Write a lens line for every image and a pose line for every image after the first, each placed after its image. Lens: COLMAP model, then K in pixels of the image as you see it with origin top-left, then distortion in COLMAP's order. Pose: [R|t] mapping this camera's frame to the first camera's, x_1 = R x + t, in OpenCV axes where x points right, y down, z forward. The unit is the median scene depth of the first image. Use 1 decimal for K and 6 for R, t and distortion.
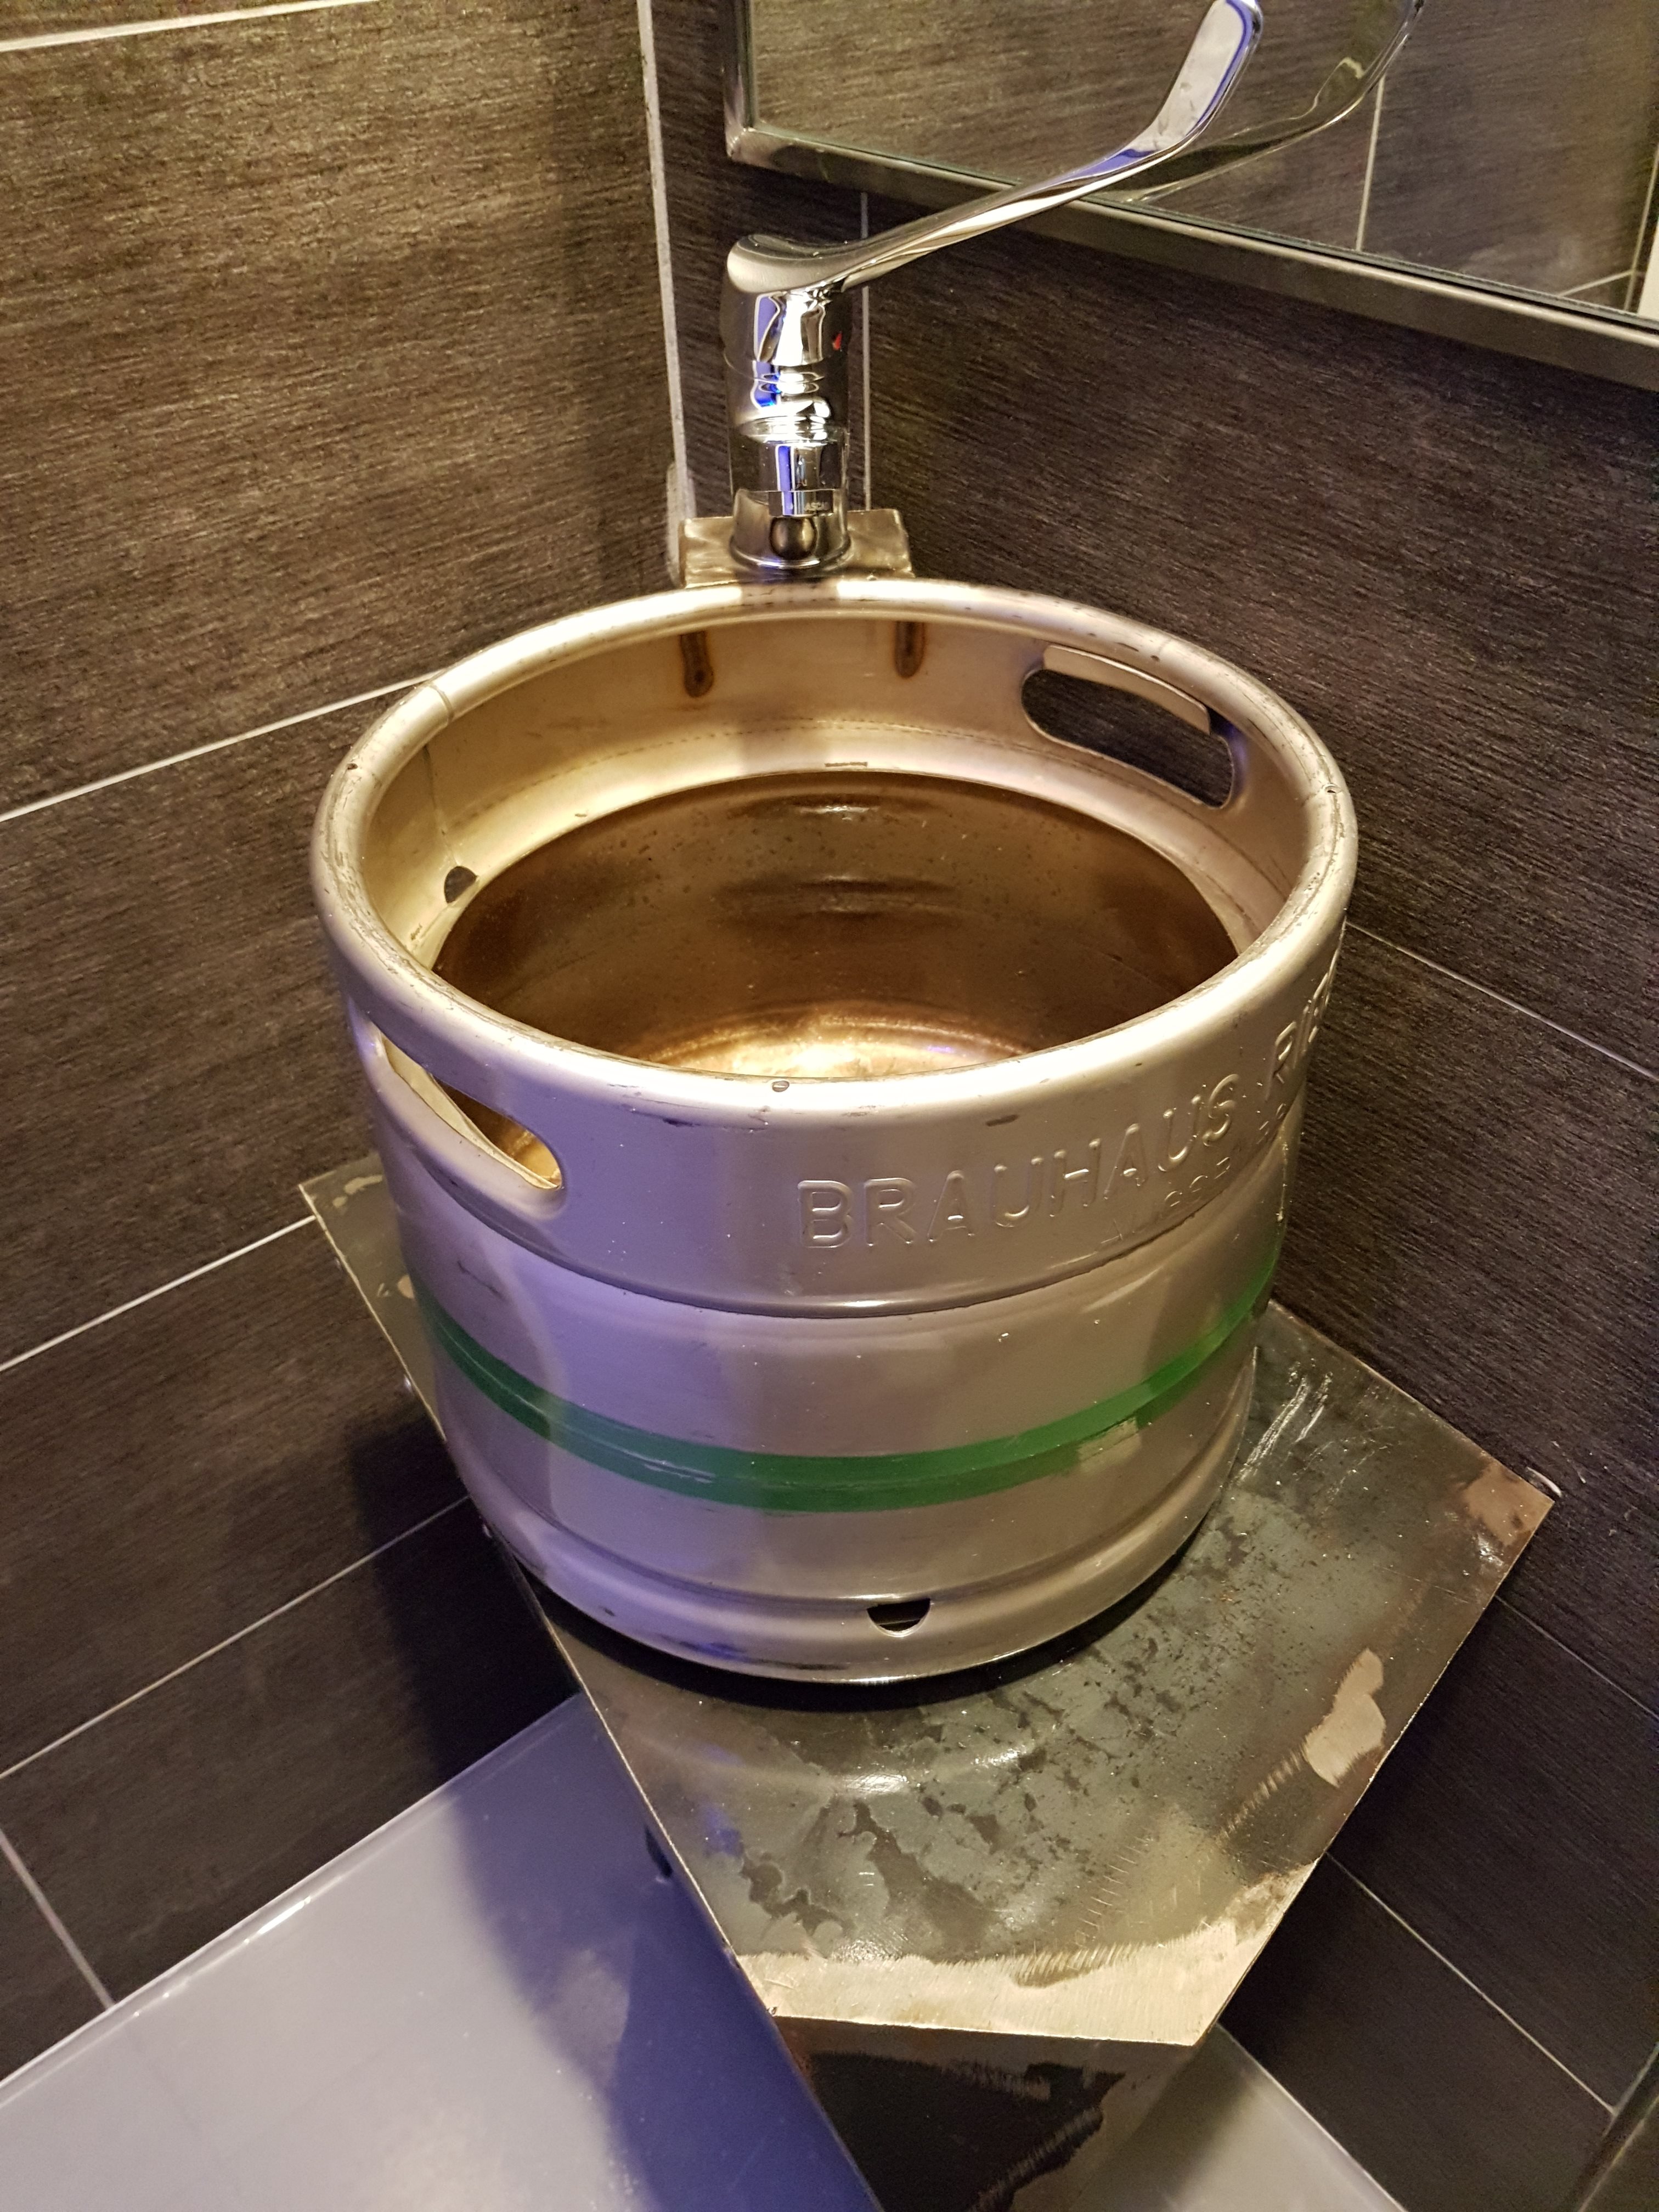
lens RADIAL K [[1820.6, 0, 828.6], [0, 1820.6, 1198.0], [0, 0, 1]] dist [0.024029, -0.083456]
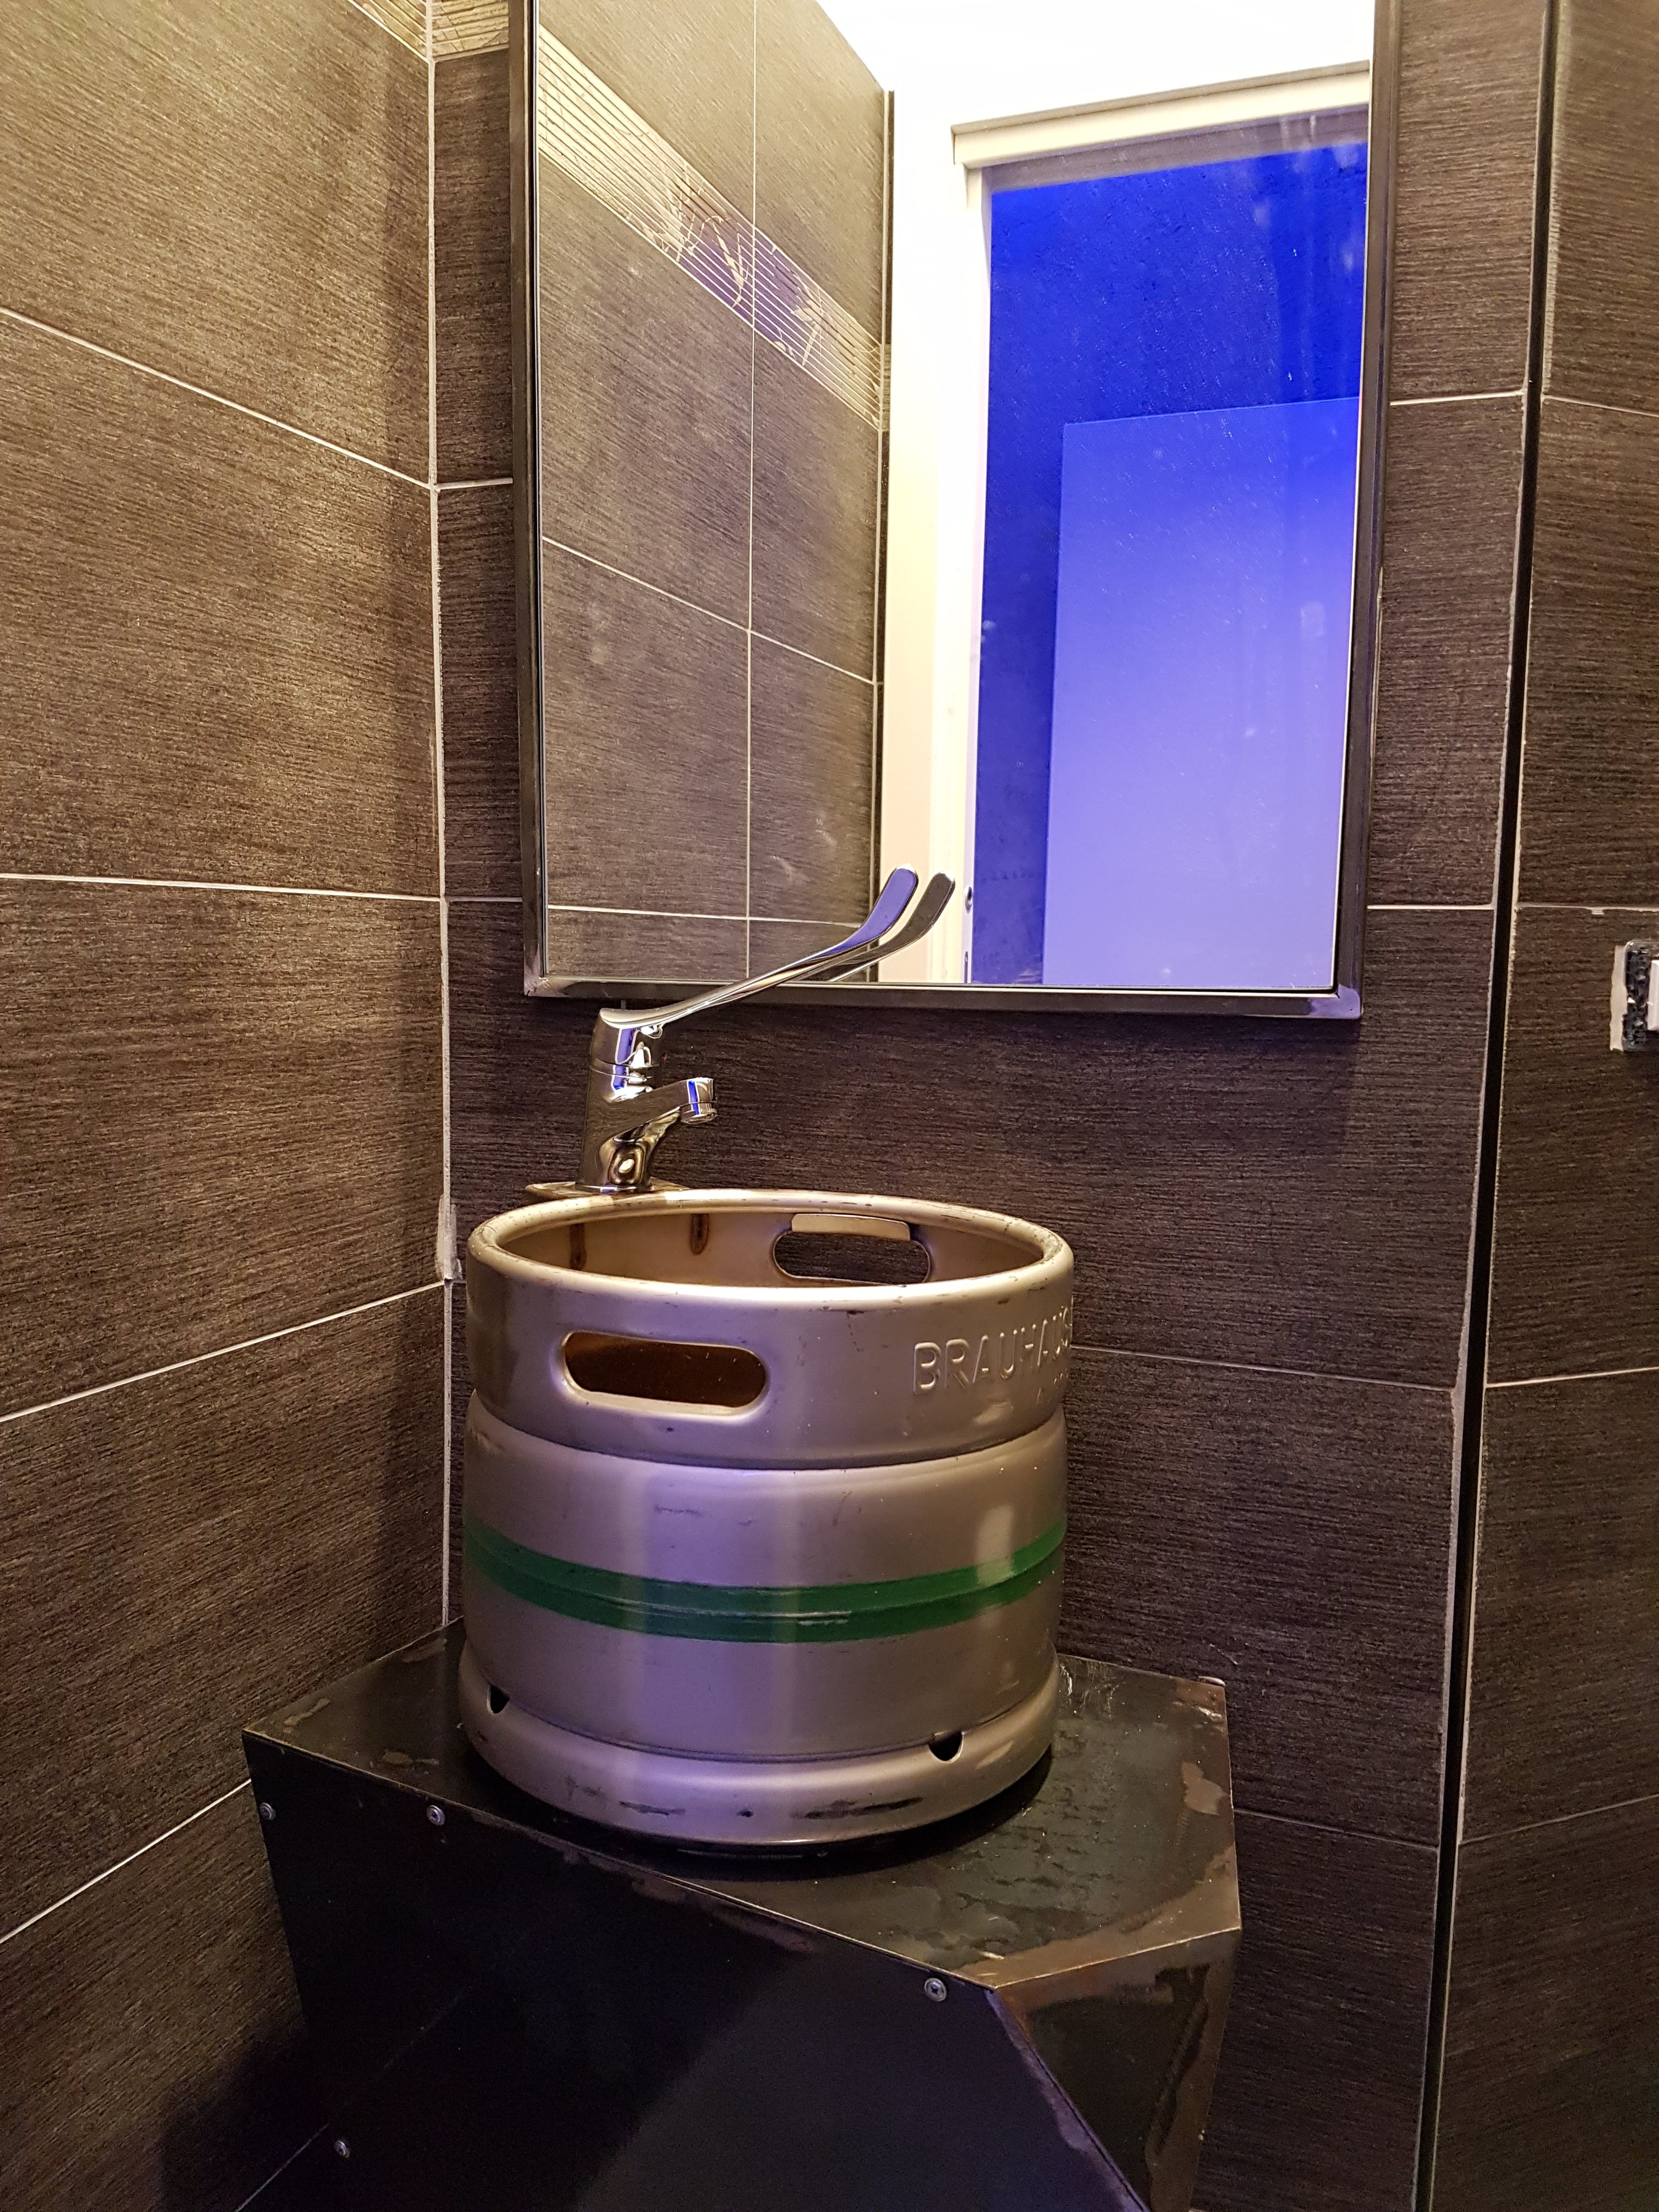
lens RADIAL K [[1698.0, 0, 893.6], [0, 1698.0, 1121.8], [0, 0, 1]] dist [0.220743, -0.352112]
pose [[0.858160, -0.023386, 0.512849, -0.579837], [0.309517, 0.820559, -0.480503, 0.392028], [-0.409586, 0.571084, 0.711409, -0.199801]]
